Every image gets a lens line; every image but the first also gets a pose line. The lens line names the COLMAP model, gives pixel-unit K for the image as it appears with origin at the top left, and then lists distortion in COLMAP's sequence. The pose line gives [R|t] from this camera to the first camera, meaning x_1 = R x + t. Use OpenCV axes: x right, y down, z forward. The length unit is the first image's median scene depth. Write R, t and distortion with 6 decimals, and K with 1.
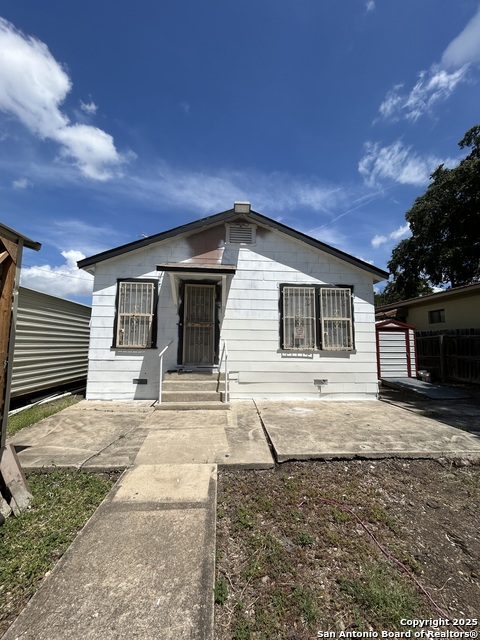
lens RADIAL K [[259.0, 0, 241.0], [0, 259.0, 319.9], [0, 0, 1]] dist [0.001225, 0.000192]
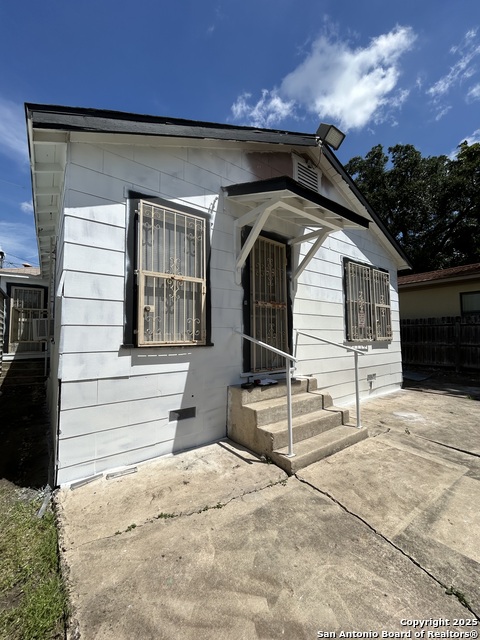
lens RADIAL K [[259.0, 0, 241.0], [0, 259.0, 319.9], [0, 0, 1]] dist [0.001225, 0.000192]
pose [[0.845778, 0.016635, 0.533275, -0.548289], [-0.039172, 0.998752, 0.030972, 0.038545], [-0.532095, -0.047085, 0.845375, 0.520147]]
